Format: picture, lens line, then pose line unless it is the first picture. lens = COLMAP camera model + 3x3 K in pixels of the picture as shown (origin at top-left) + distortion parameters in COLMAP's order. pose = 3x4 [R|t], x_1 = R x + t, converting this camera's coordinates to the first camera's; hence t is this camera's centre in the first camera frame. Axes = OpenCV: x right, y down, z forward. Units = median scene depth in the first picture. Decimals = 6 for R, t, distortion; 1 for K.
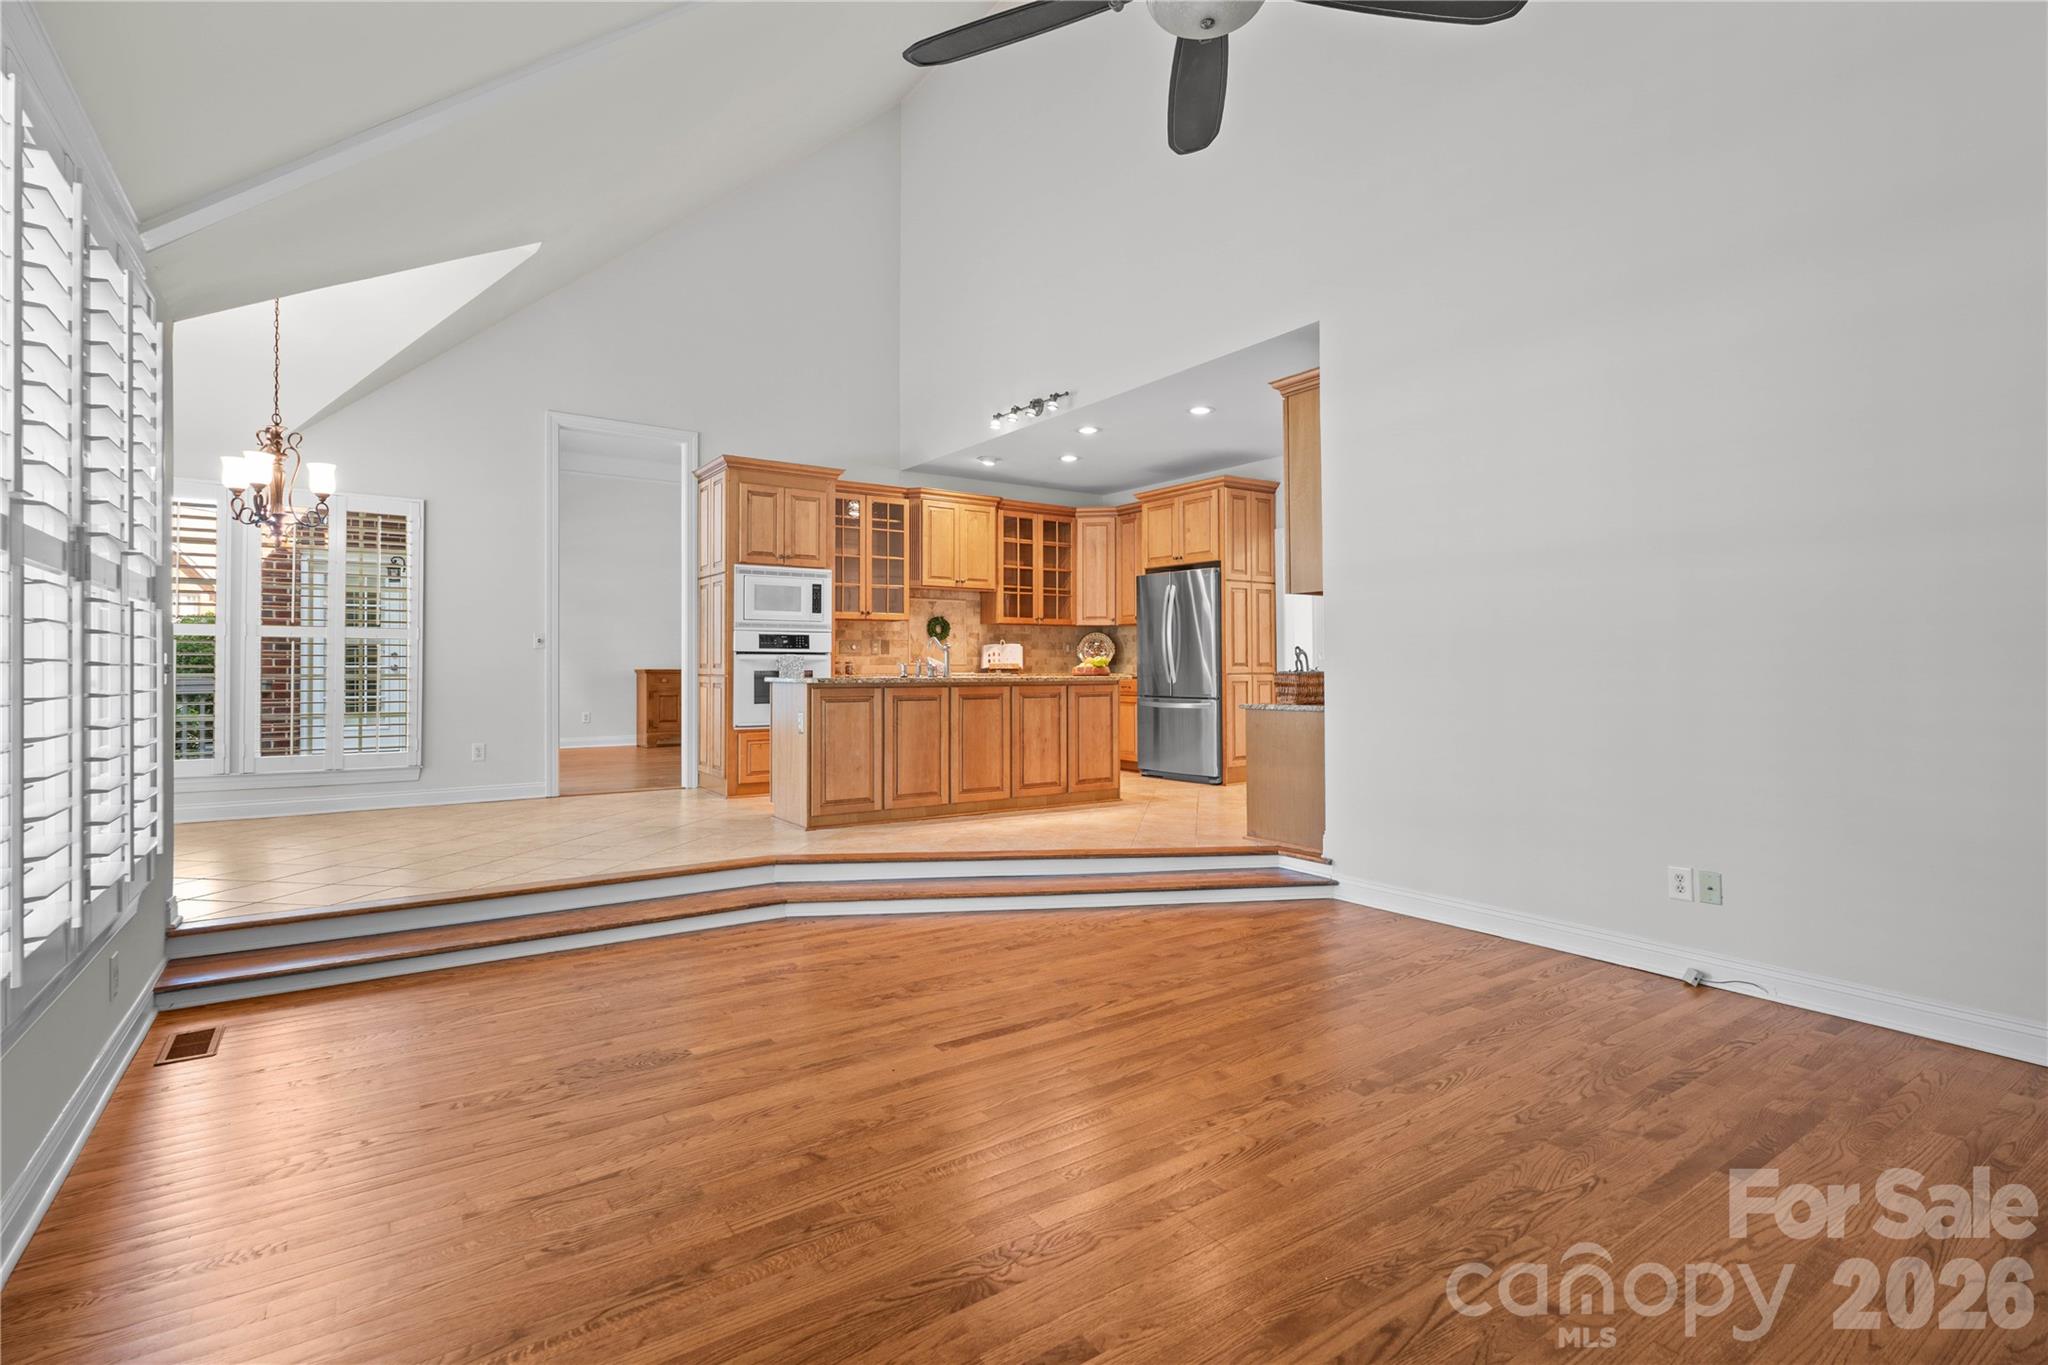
lens RADIAL K [[963.0, 0, 1031.6], [0, 963.0, 651.1], [0, 0, 1]] dist [0.000032, -0.000088]
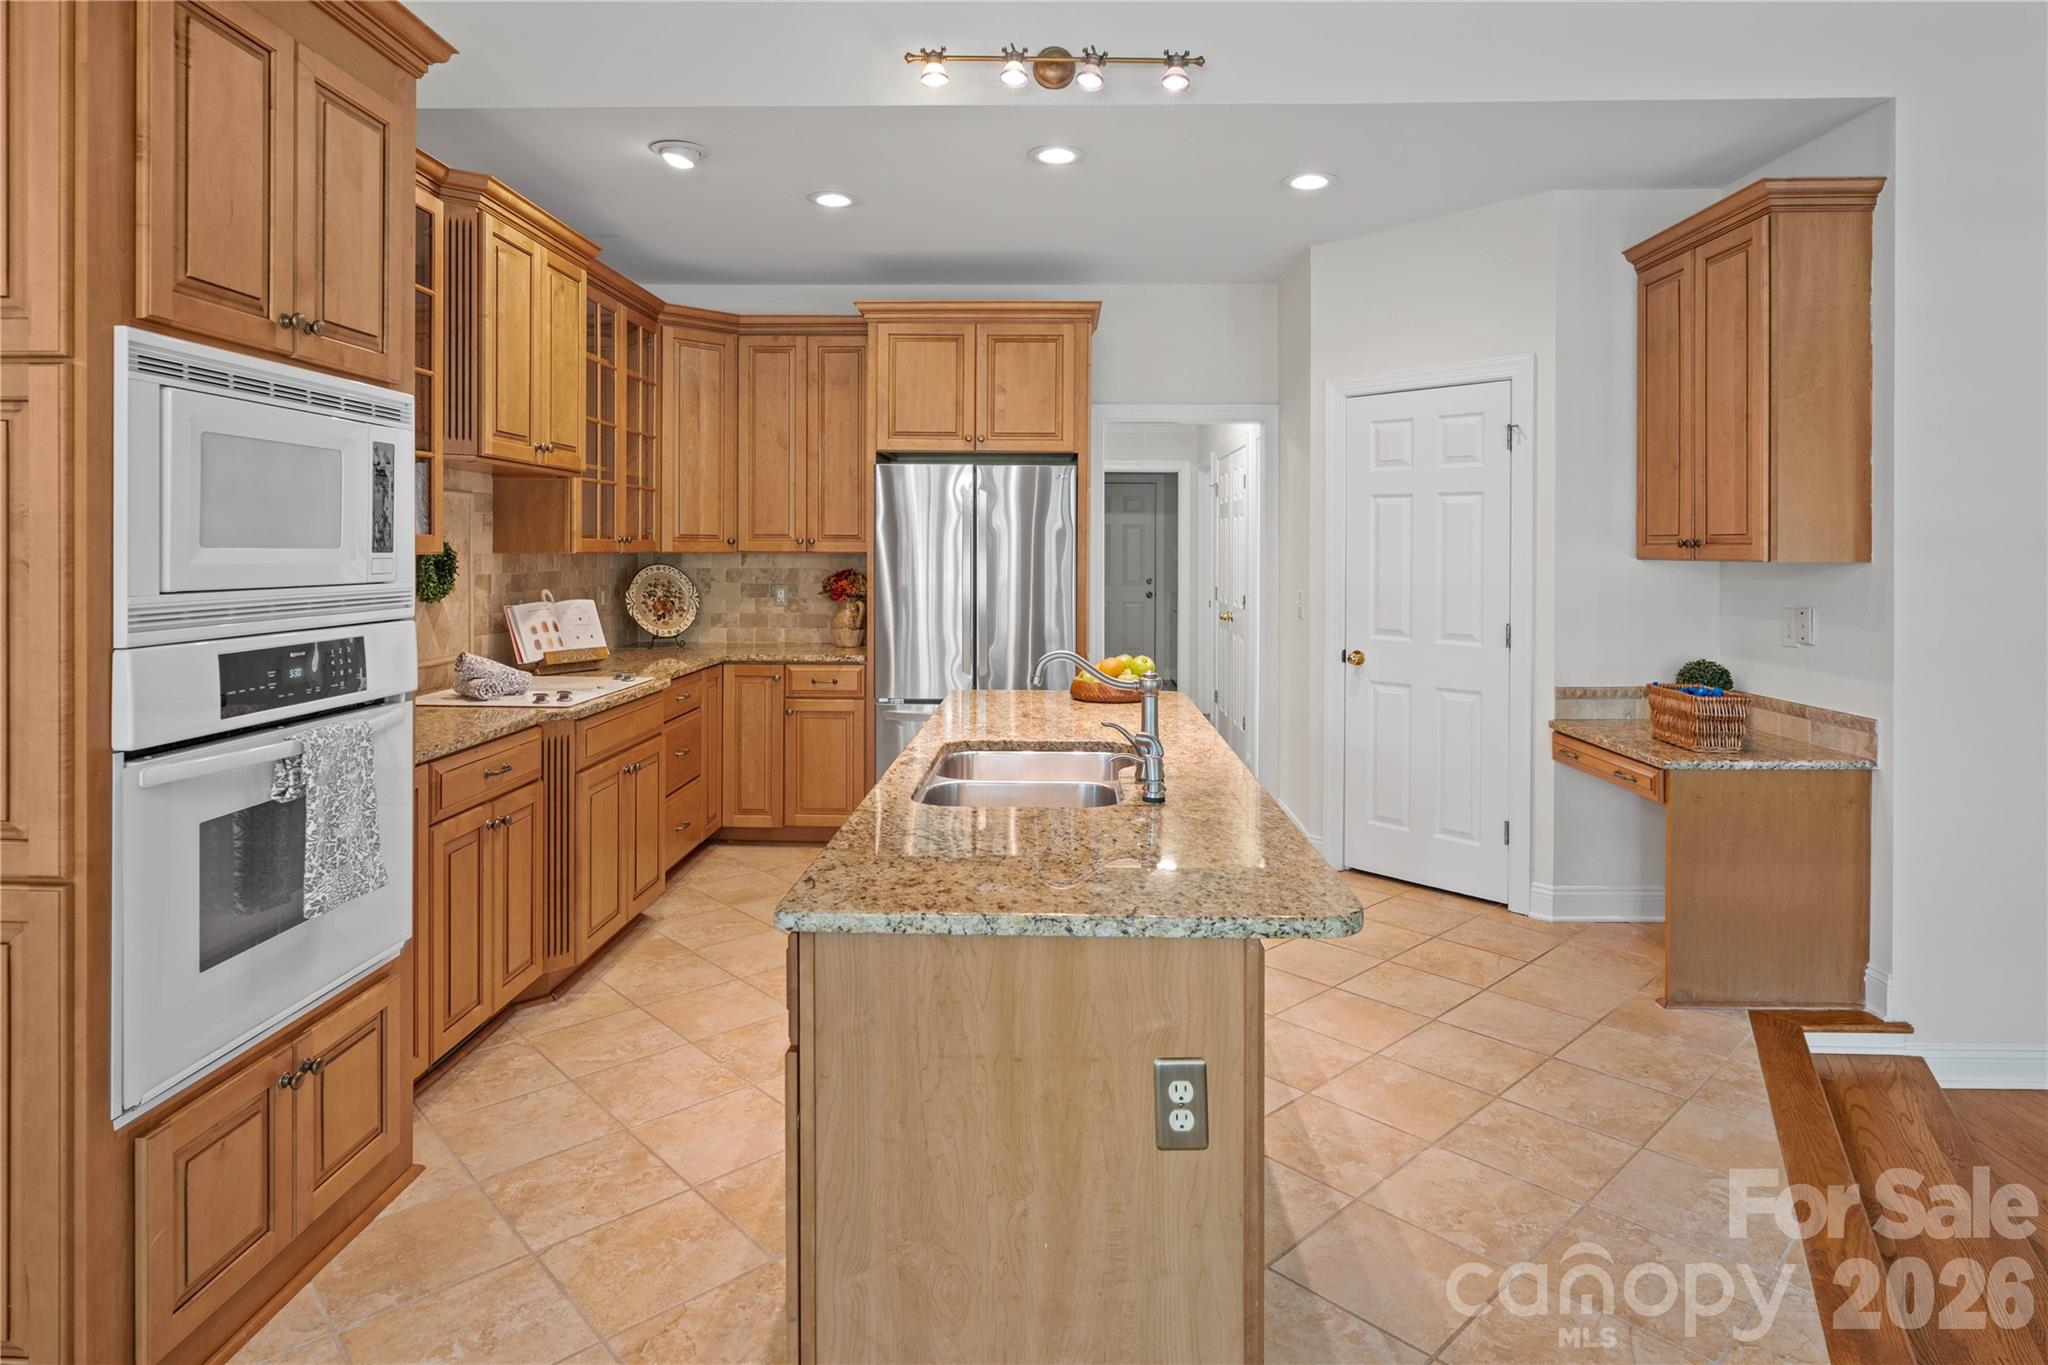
lens RADIAL K [[1125.2, 0, 1019.6], [0, 1125.2, 552.8], [0, 0, 1]] dist [-0.003347, -0.000479]
pose [[0.600127, 0.000793, 0.799905, -0.370479], [-0.016753, 0.999793, 0.011578, -0.046201], [-0.799730, -0.020349, 0.600015, 0.676906]]
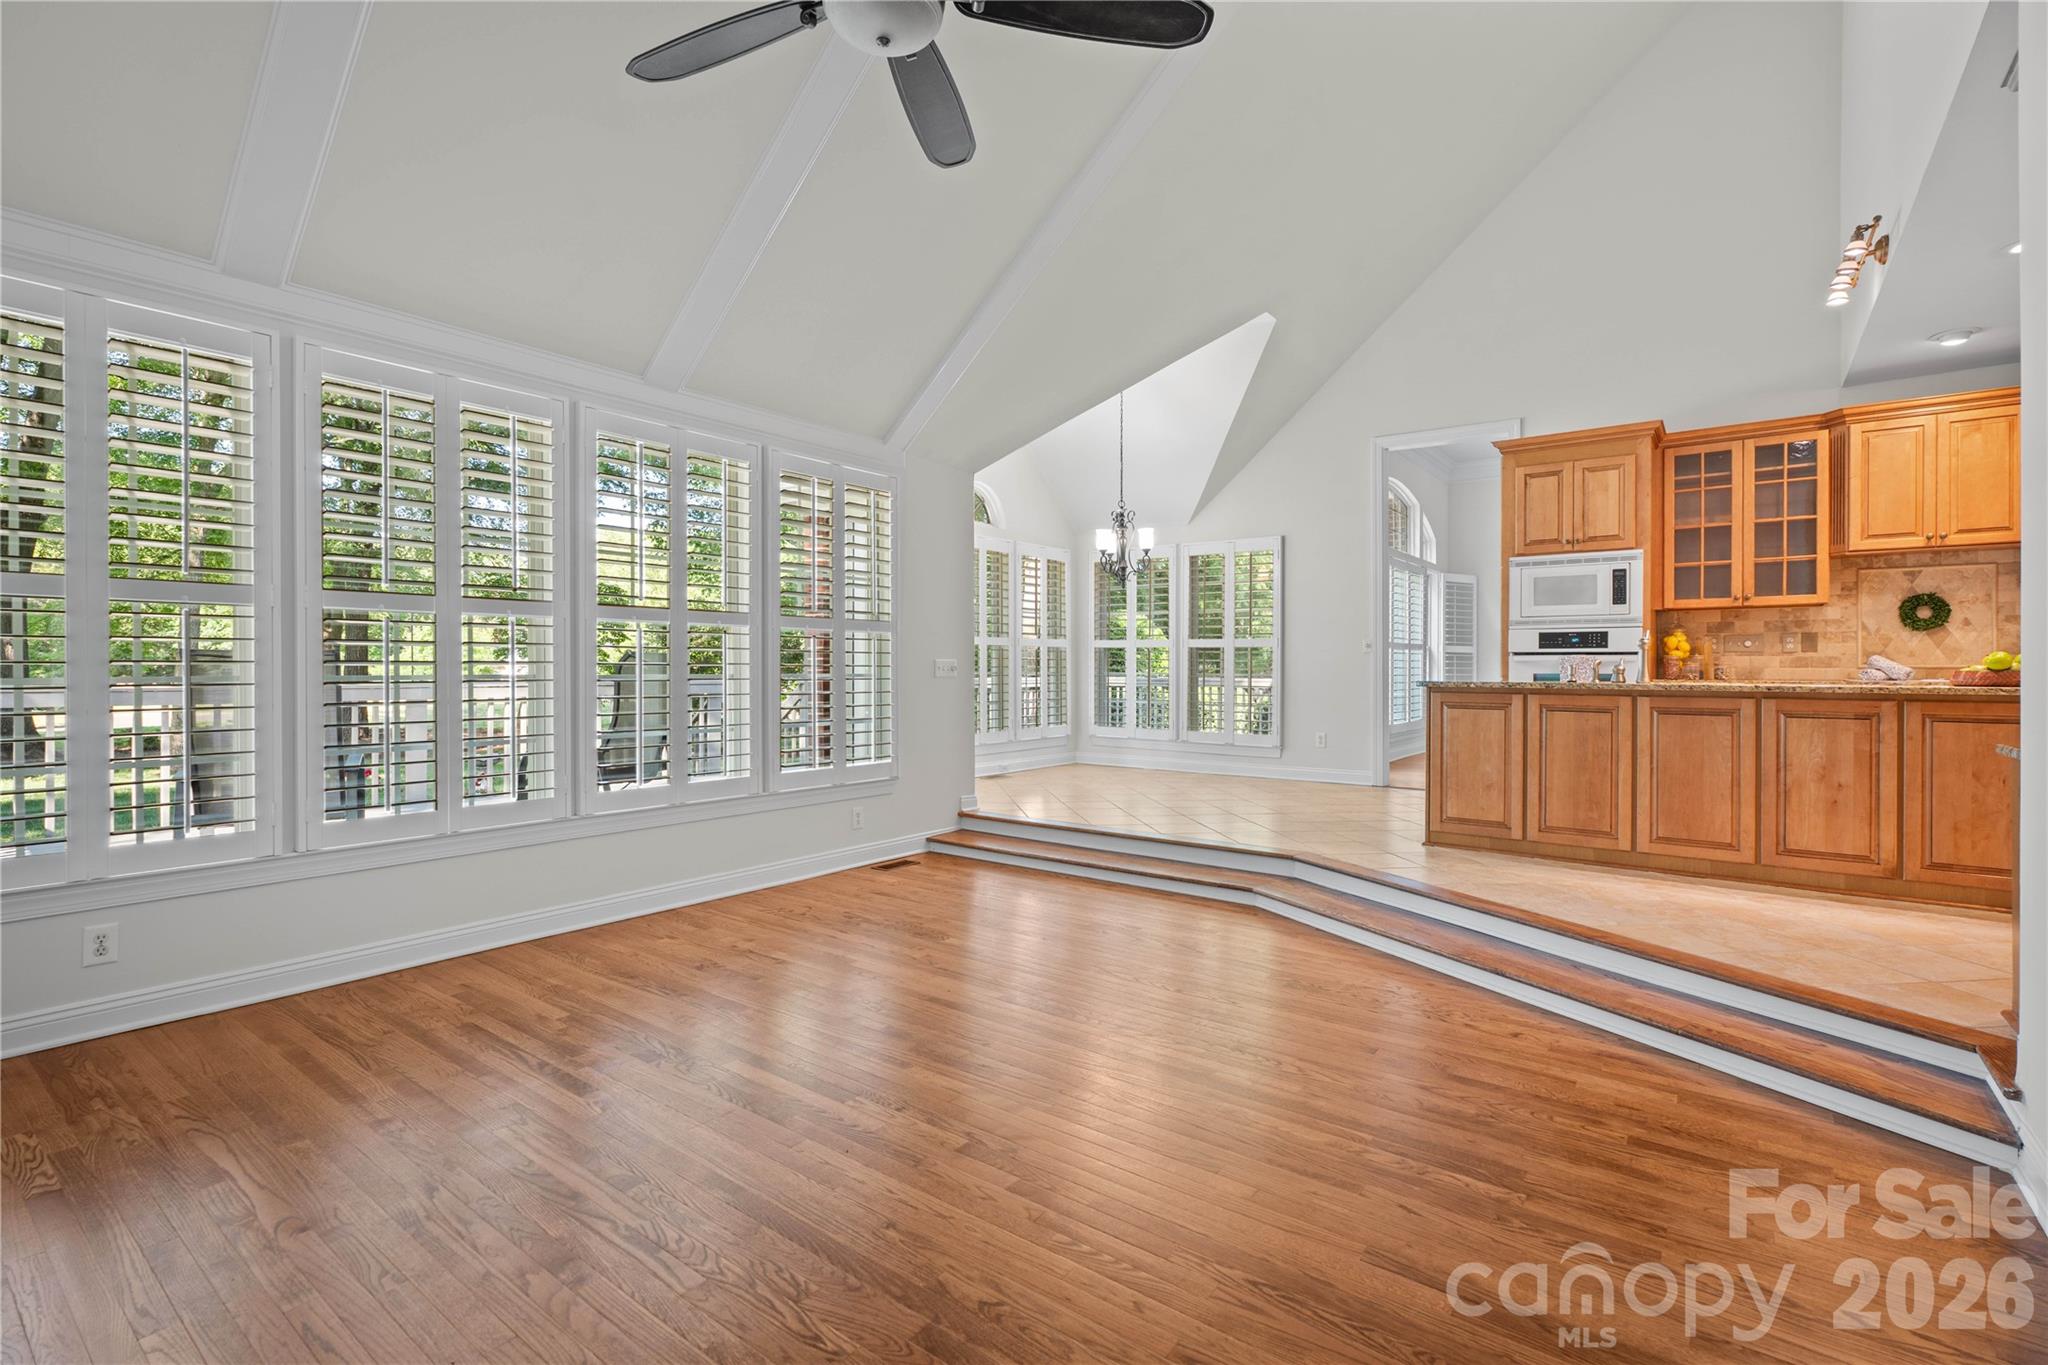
lens RADIAL K [[936.6, 0, 1023.5], [0, 936.6, 672.5], [0, 0, 1]] dist [-0.002107, -0.000061]
pose [[0.304278, 0.006415, -0.952562, 0.388358], [0.012028, 0.999872, 0.010576, 0.004355], [0.952507, -0.014676, 0.304161, 0.272372]]
